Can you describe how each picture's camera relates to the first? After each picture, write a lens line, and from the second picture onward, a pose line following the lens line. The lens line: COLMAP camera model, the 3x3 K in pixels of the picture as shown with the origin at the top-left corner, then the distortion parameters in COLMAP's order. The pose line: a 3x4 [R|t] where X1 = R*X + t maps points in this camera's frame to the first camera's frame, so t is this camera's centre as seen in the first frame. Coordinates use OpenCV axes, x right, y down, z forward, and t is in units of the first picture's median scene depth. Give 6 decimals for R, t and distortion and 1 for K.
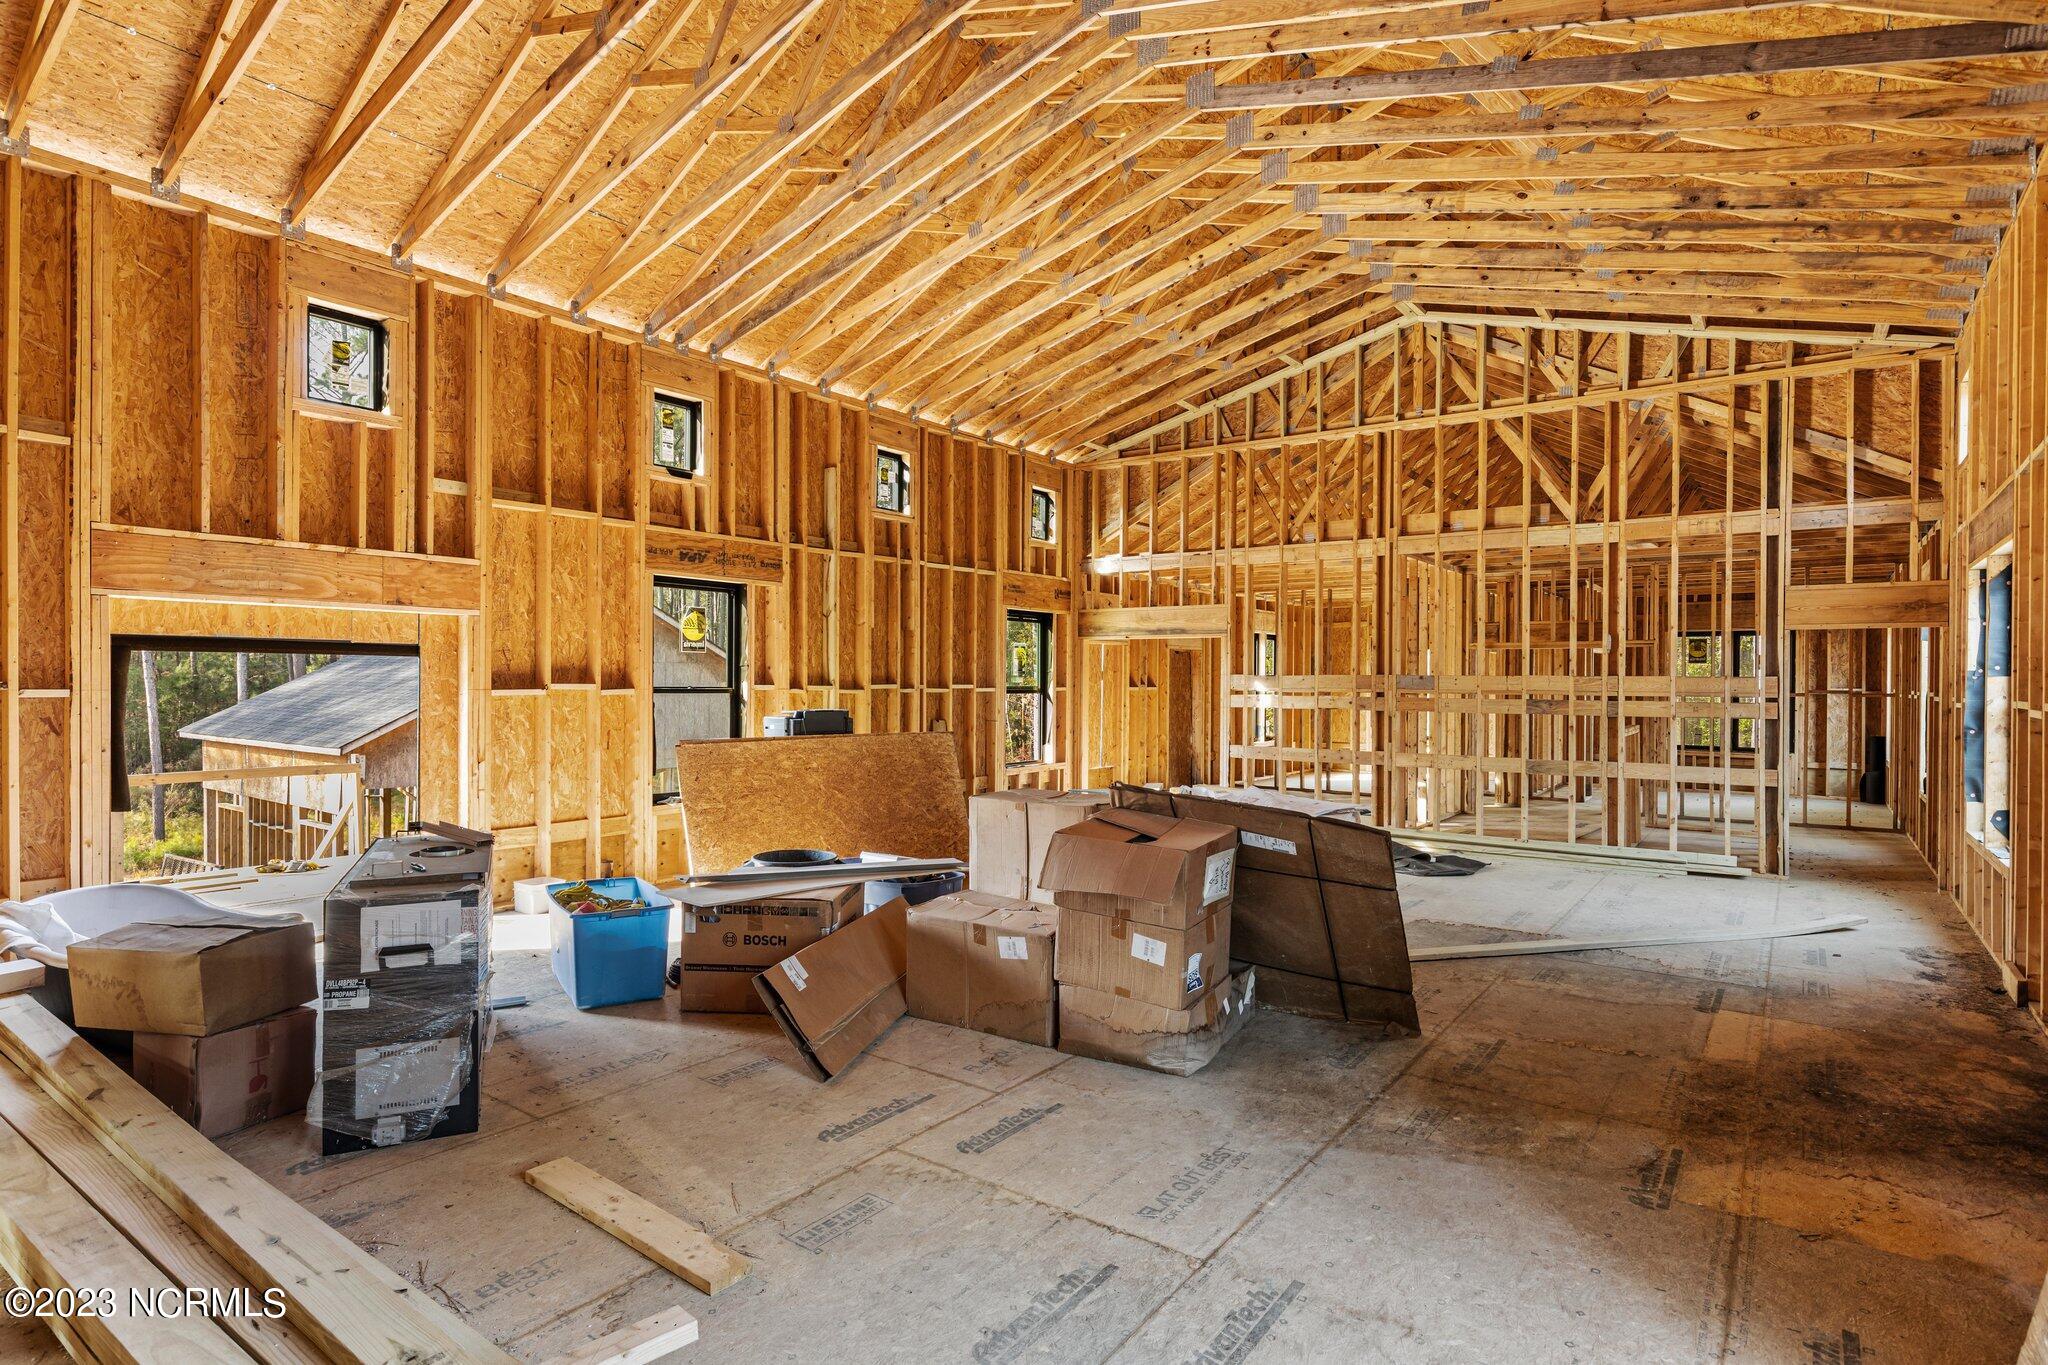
lens RADIAL K [[1034.3, 0, 1032.3], [0, 1034.3, 675.7], [0, 0, 1]] dist [-0.000358, -0.000457]
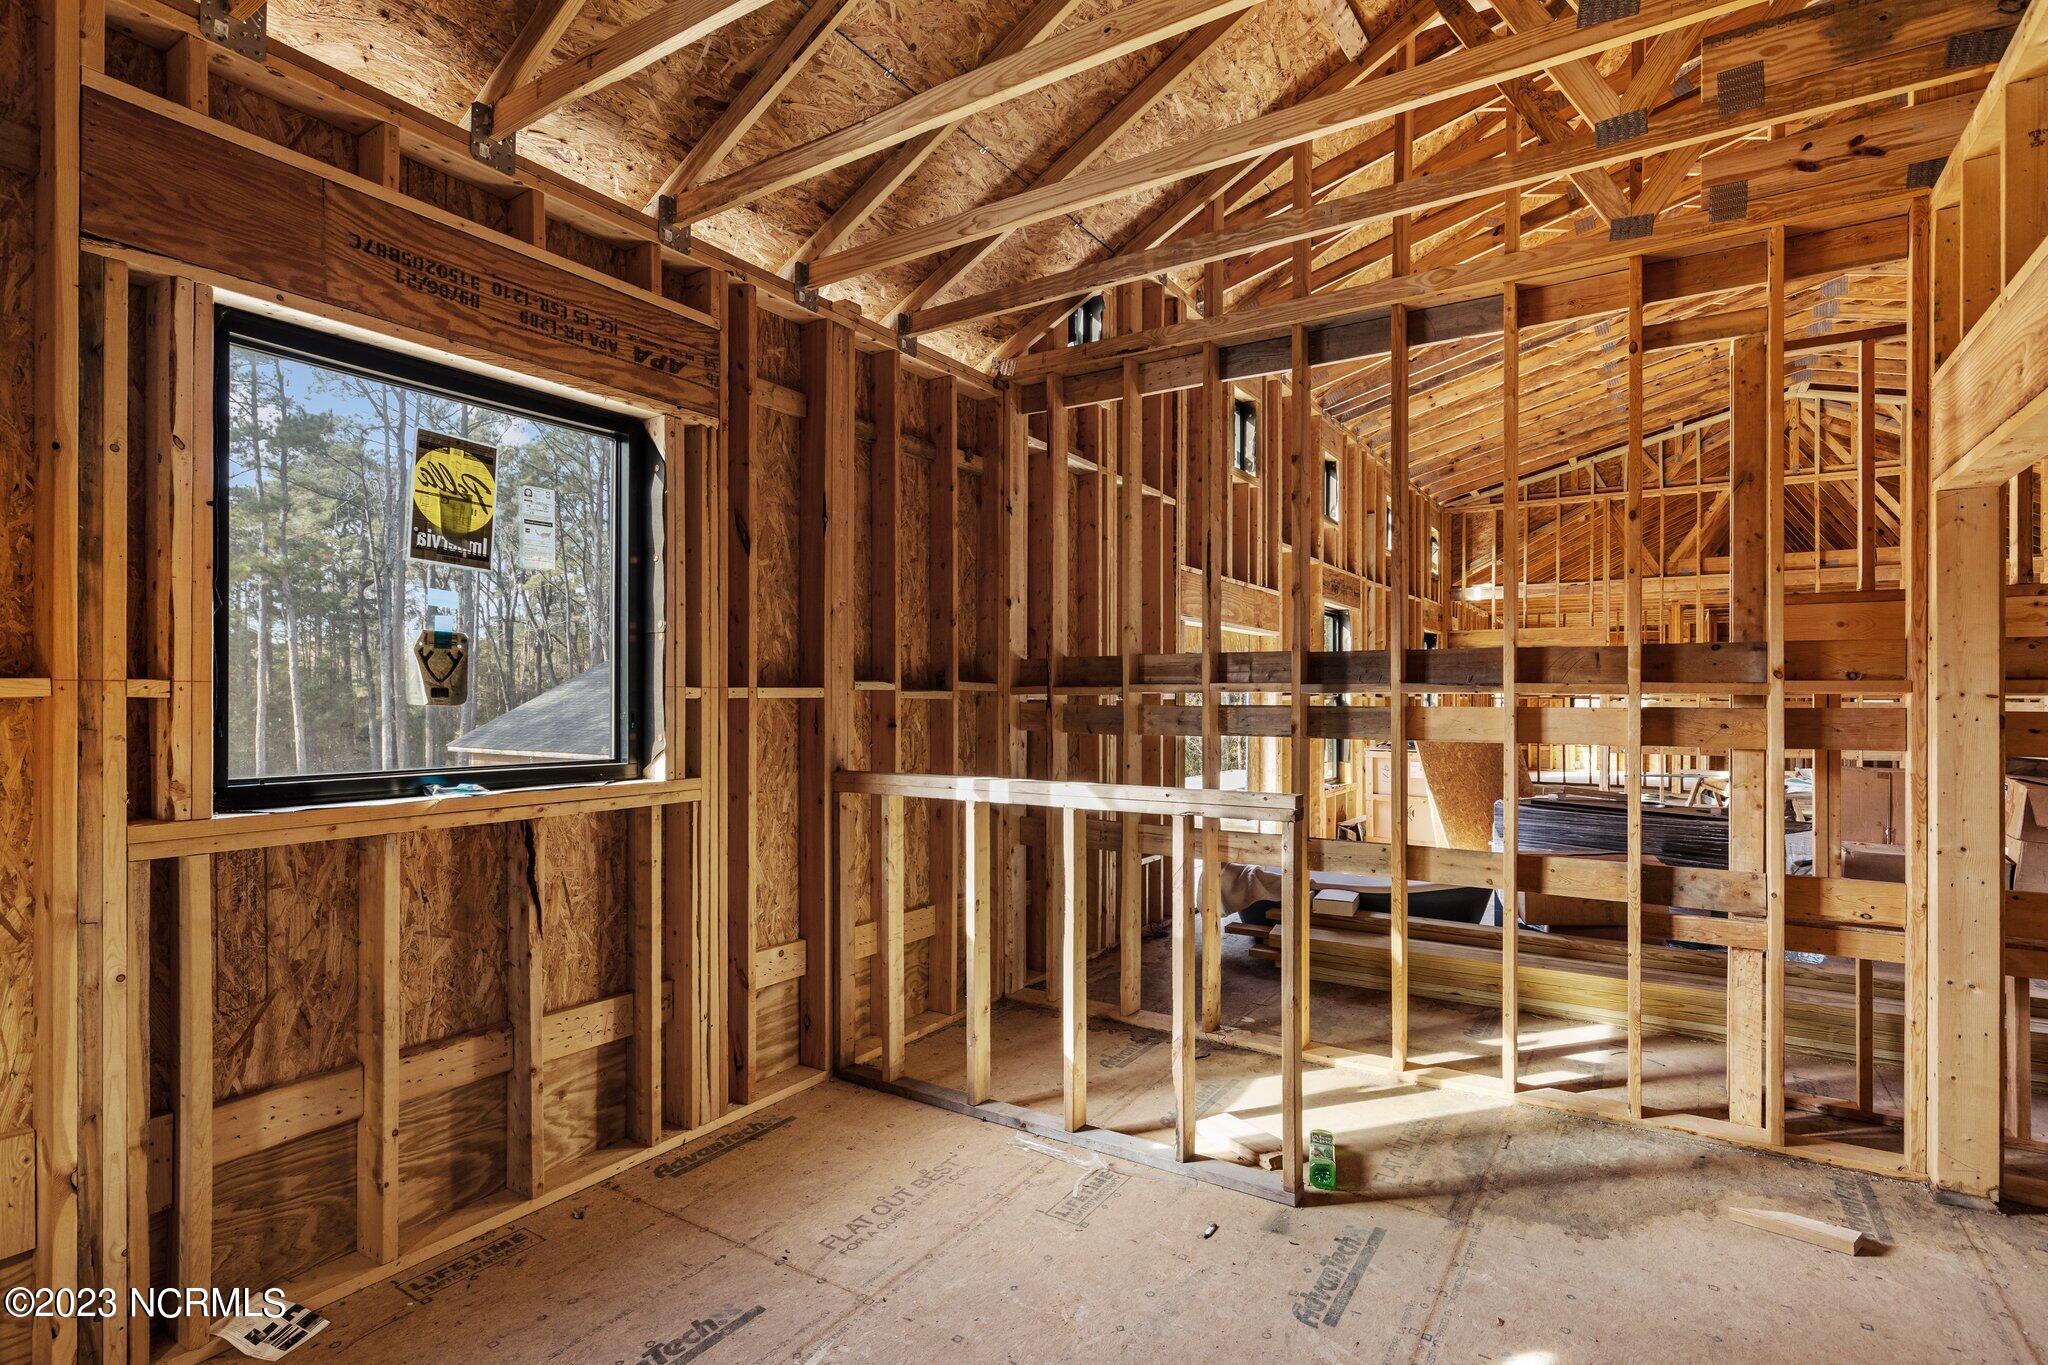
lens RADIAL K [[1015.1, 0, 1025.3], [0, 1015.1, 689.6], [0, 0, 1]] dist [-0.002775, -0.000099]
pose [[0.998045, -0.007233, 0.062077, -0.617682], [0.007521, 0.999962, -0.004414, 0.005524], [-0.062042, 0.004873, 0.998062, -0.149842]]
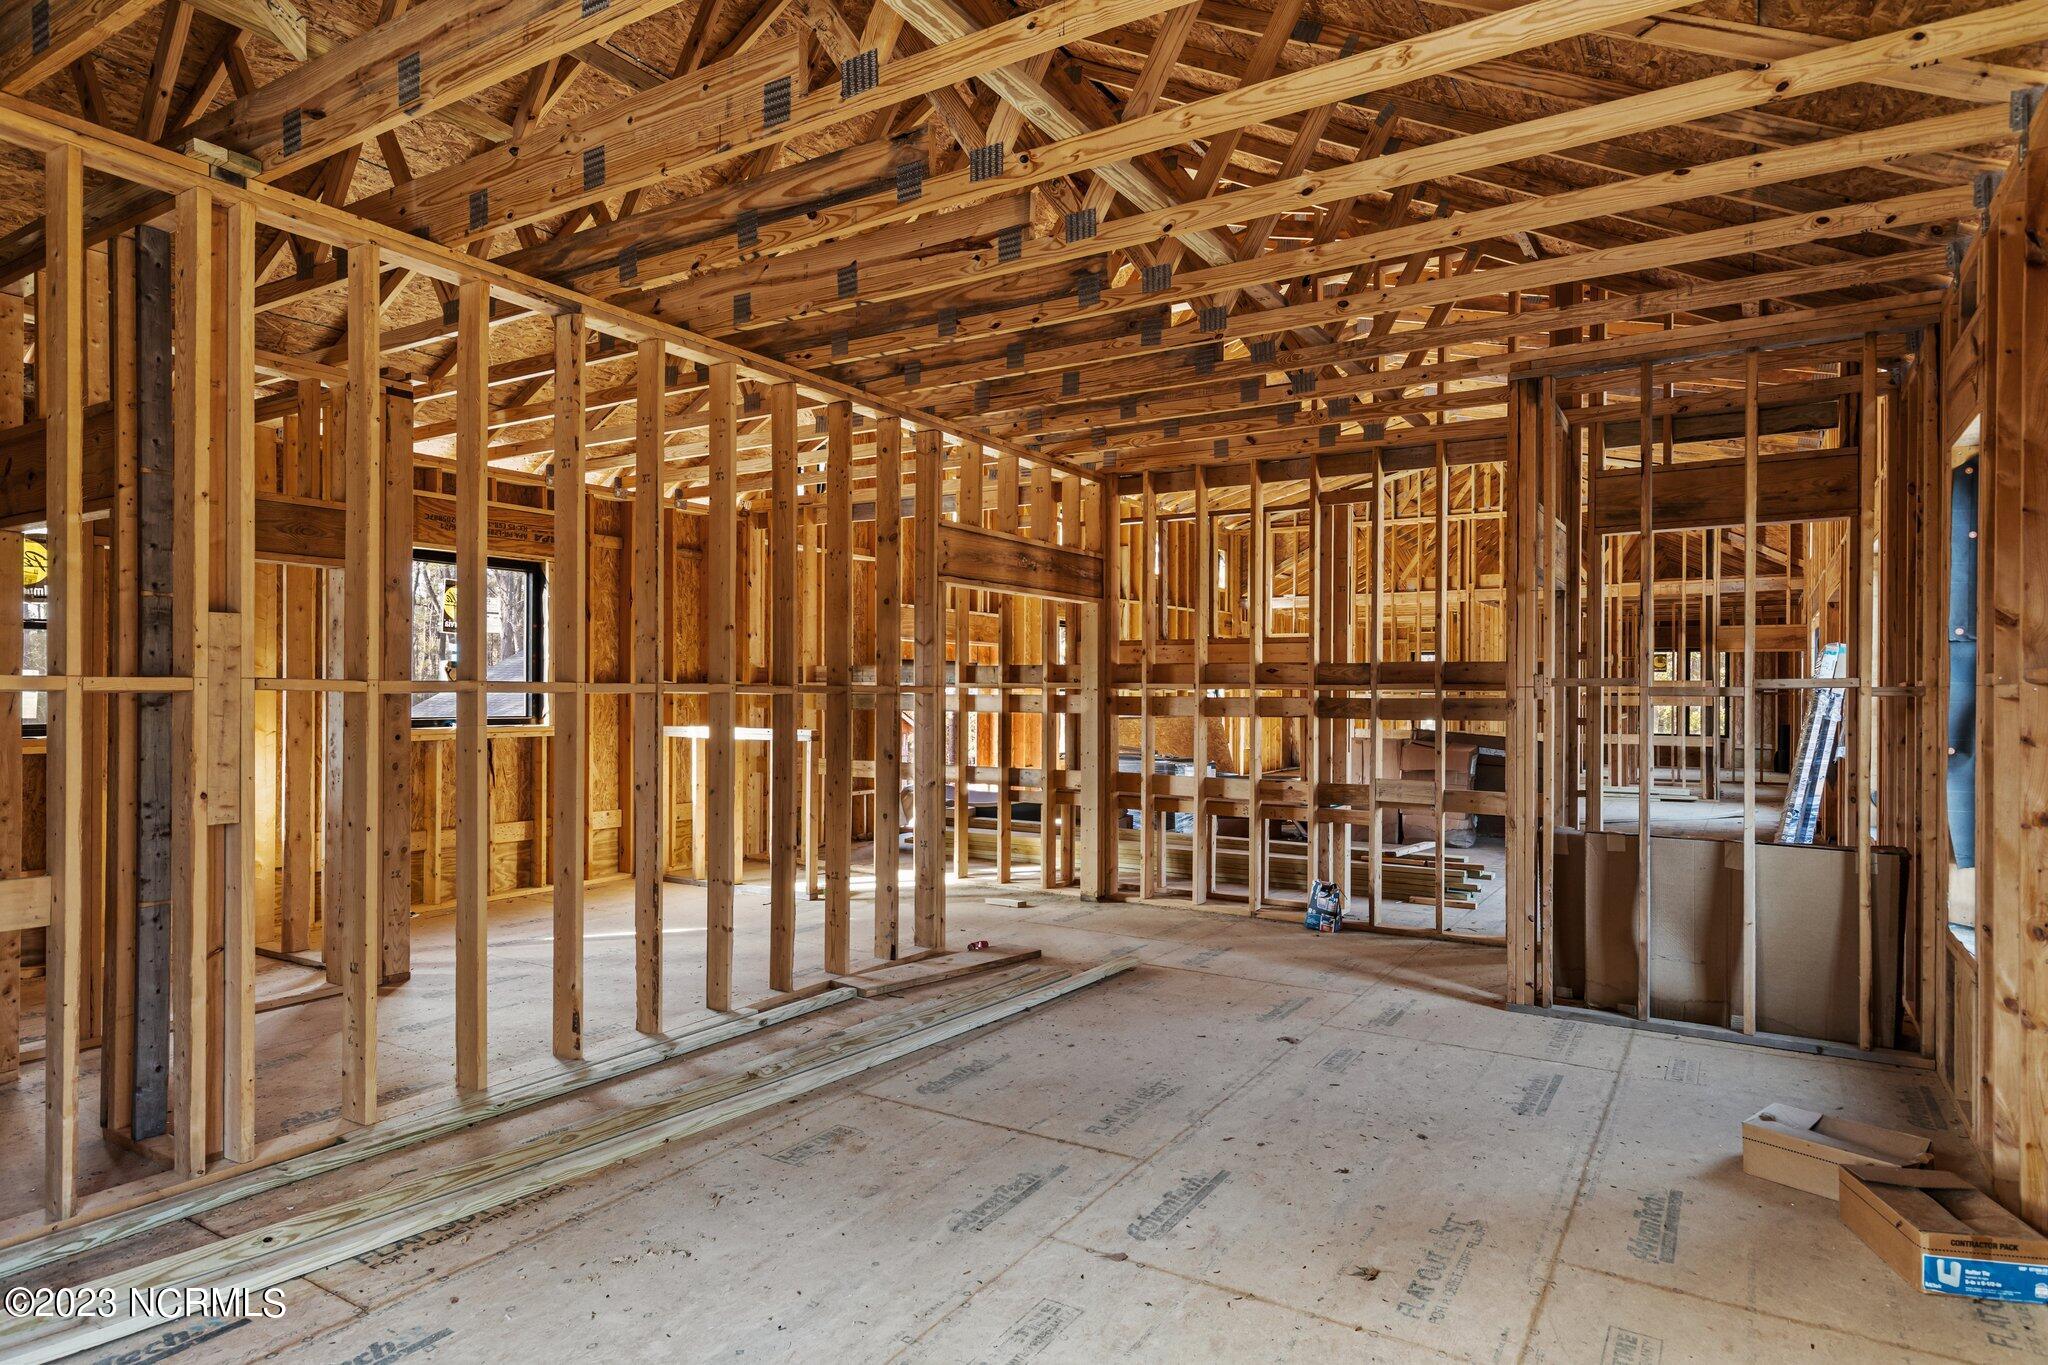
lens RADIAL K [[1165.0, 0, 1017.8], [0, 1165.0, 684.6], [0, 0, 1]] dist [0.016874, -0.002516]
pose [[0.997056, -0.002687, 0.076631, -0.447684], [0.002717, 0.999996, -0.000286, 0.004322], [-0.076630, 0.000493, 0.997059, -0.660519]]
